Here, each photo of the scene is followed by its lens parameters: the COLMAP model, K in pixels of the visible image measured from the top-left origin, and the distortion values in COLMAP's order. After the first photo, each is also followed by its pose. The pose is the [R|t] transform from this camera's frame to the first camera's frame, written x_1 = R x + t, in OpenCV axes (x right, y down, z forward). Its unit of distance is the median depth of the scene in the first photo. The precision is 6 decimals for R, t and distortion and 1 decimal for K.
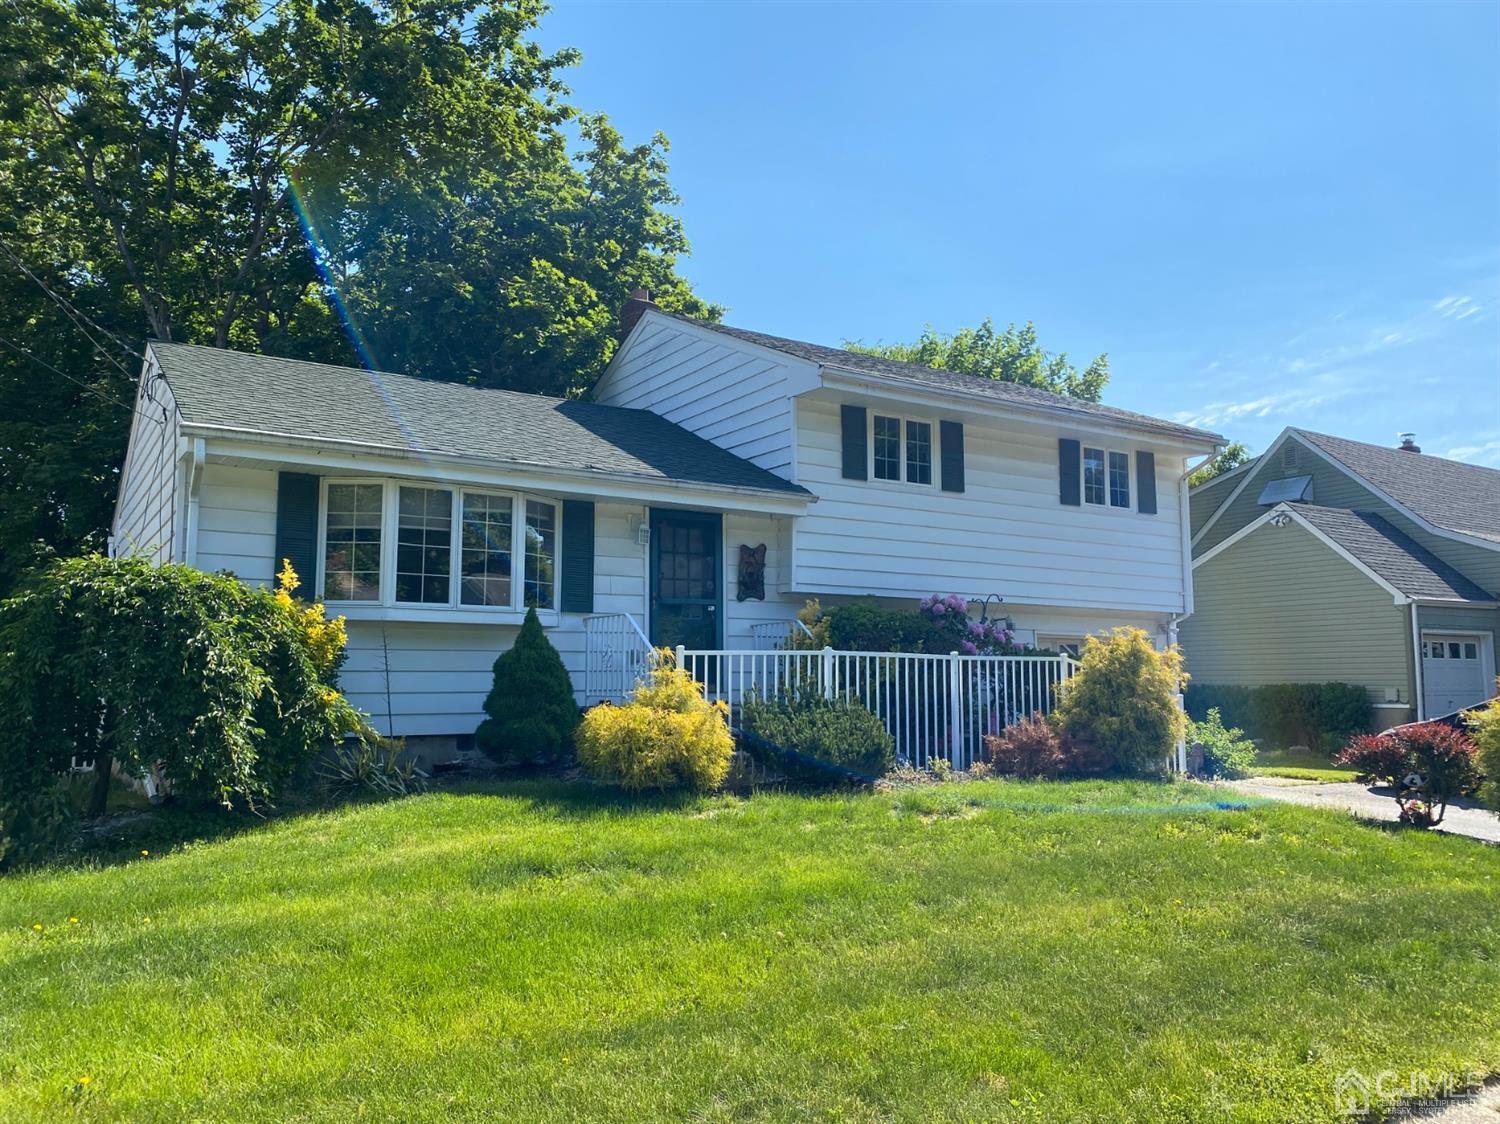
lens RADIAL K [[1061.2, 0, 751.2], [0, 1061.2, 601.1], [0, 0, 1]] dist [-0.002241, -0.001391]
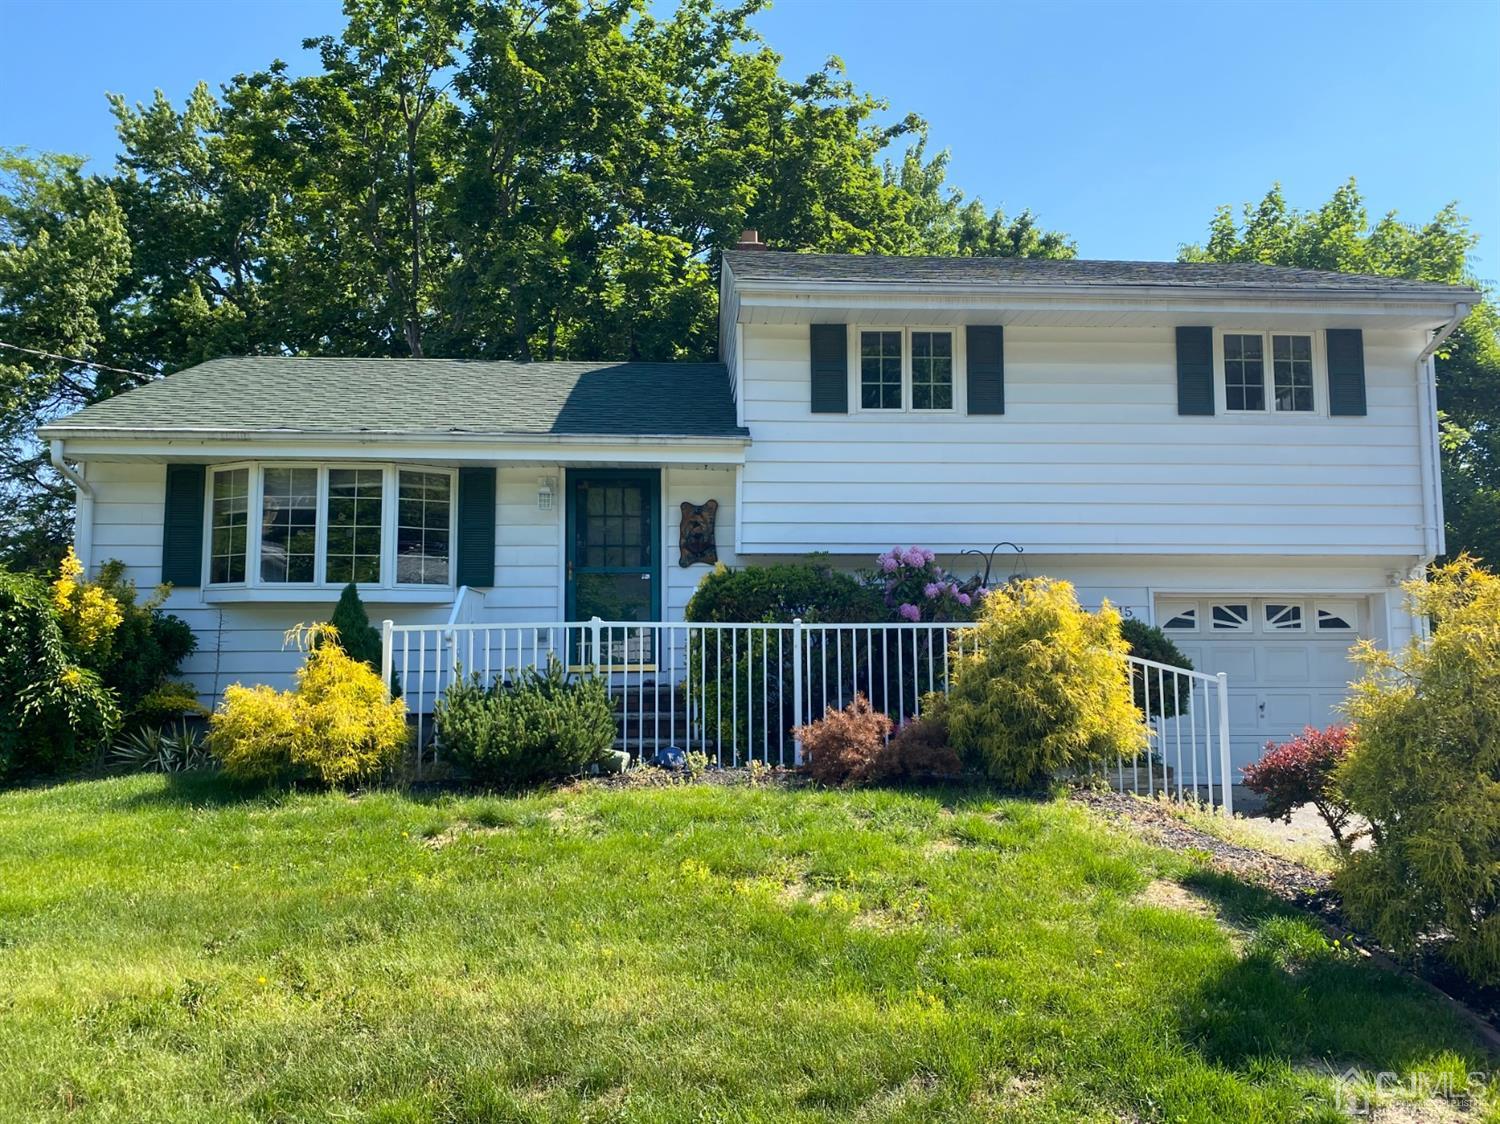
lens RADIAL K [[1106.4, 0, 750.0], [0, 1106.4, 562.0], [0, 0, 1]] dist [-0.000191, -0.002602]
pose [[0.890072, -0.048099, -0.453275, 0.444232], [0.040063, 0.998824, -0.027319, 0.022236], [0.454055, 0.006157, 0.890952, 0.223069]]
